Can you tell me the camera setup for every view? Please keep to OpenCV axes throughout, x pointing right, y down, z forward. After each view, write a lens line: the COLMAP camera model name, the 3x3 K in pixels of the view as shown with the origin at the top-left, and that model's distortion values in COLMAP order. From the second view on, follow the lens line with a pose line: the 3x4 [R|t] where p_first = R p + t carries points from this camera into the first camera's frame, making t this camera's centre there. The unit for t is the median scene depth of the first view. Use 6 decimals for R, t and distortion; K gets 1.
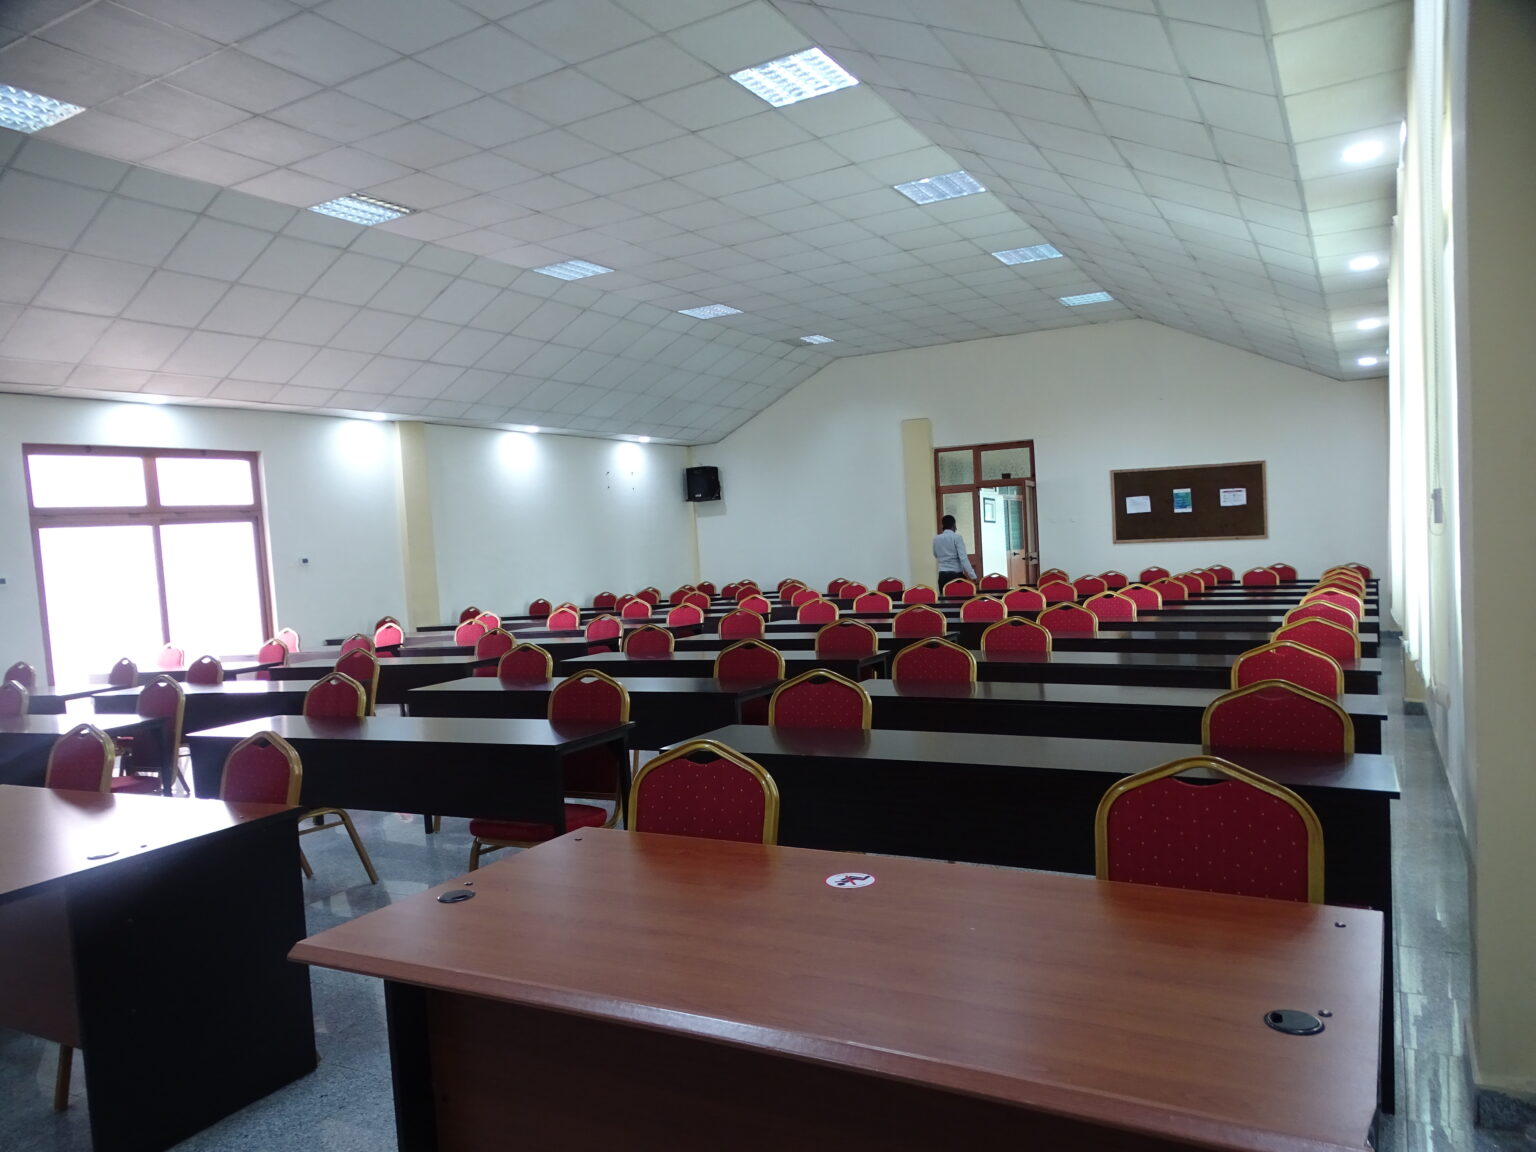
lens RADIAL K [[1078.3, 0, 768.0], [0, 1078.3, 576.0], [0, 0, 1]] dist [-0.004207, -0.001451]
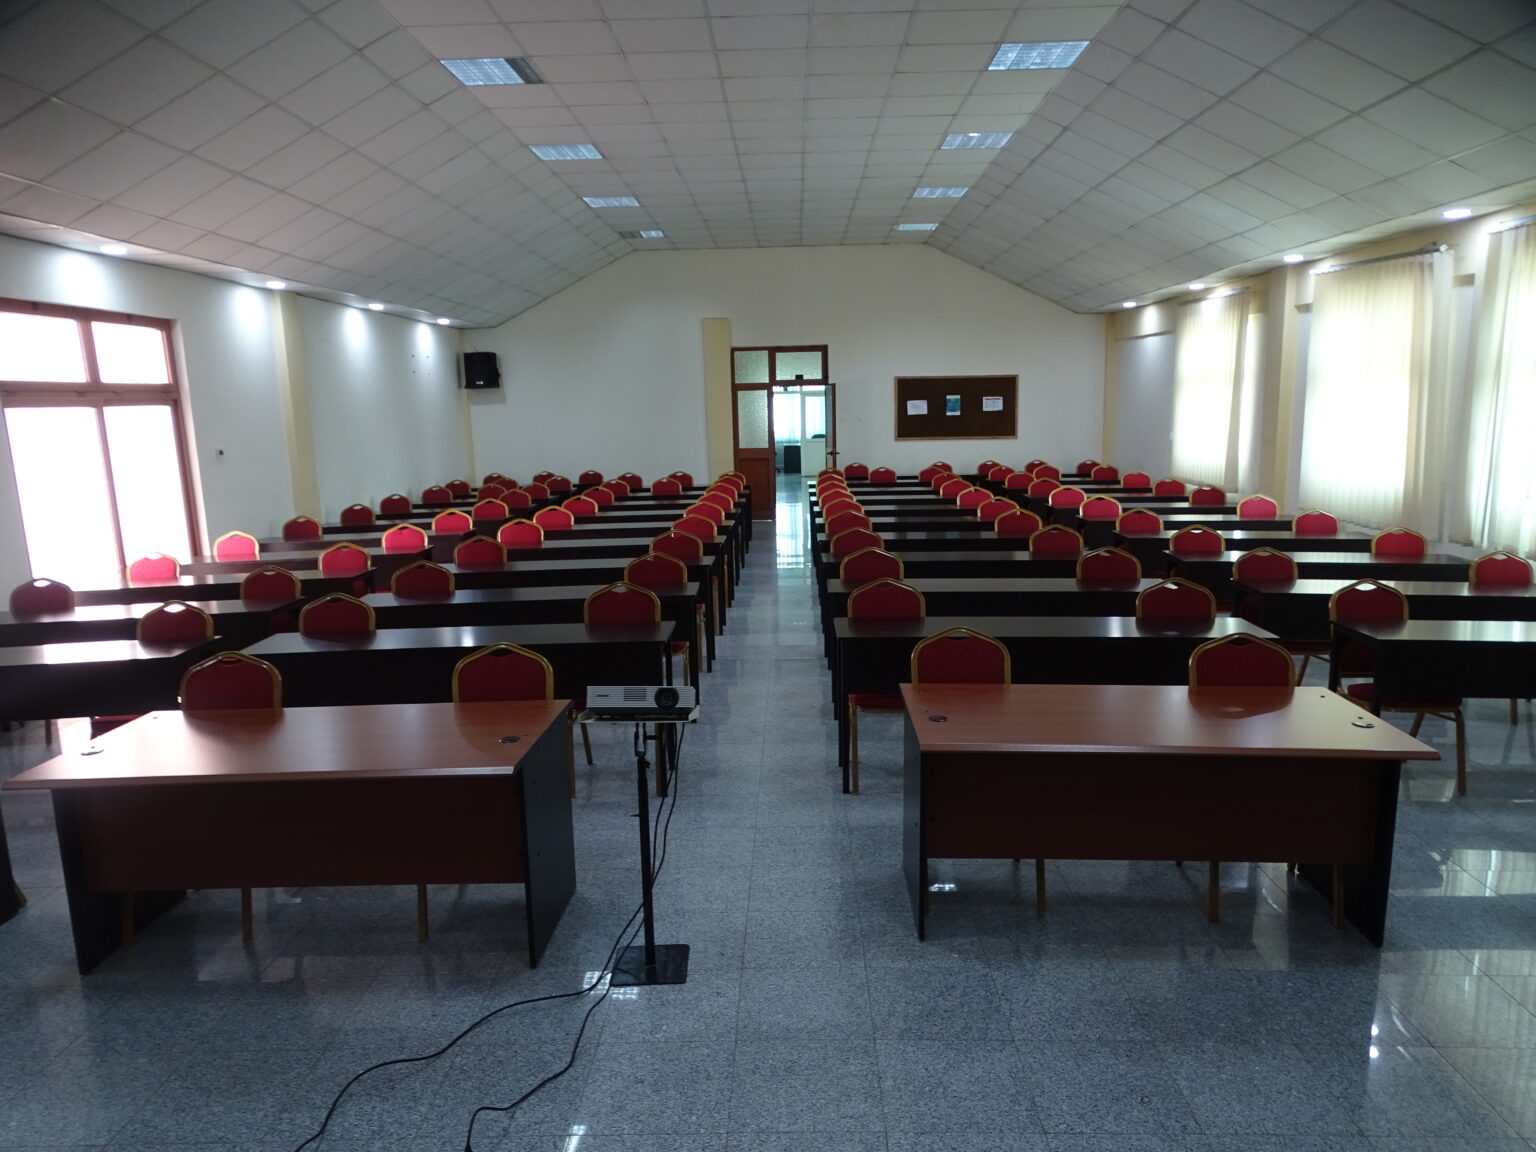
lens RADIAL K [[1089.2, 0, 768.0], [0, 1089.2, 576.0], [0, 0, 1]] dist [-0.089490, 0.272667]
pose [[0.895912, -0.041027, 0.442334, -0.338251], [-0.005165, 0.994697, 0.102721, -0.005080], [-0.444202, -0.094314, 0.890949, 0.014257]]
